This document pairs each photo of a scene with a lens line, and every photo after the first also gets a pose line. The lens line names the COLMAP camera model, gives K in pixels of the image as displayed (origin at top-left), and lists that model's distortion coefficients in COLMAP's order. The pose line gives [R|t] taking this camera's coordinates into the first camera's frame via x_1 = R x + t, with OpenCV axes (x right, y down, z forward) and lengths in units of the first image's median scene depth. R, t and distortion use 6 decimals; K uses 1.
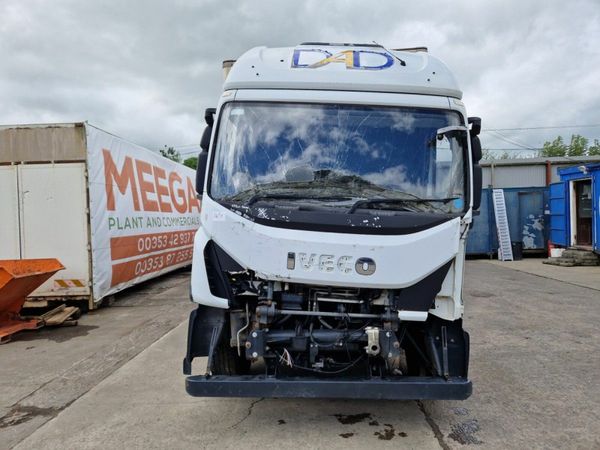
lens RADIAL K [[394.1, 0, 297.5], [0, 394.1, 223.3], [0, 0, 1]] dist [0.011236, -0.000519]
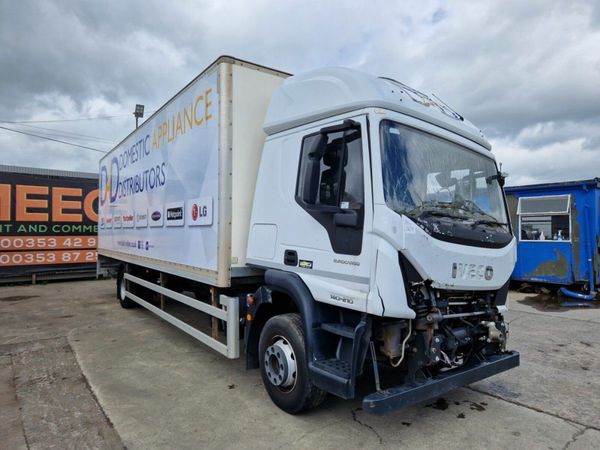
lens RADIAL K [[394.1, 0, 299.5], [0, 394.1, 227.0], [0, 0, 1]] dist [0.011236, -0.000519]
pose [[0.766308, 0.042873, 0.641042, -1.071925], [-0.016200, 0.998743, -0.047431, 0.029438], [-0.642270, 0.025961, 0.766039, 0.390441]]
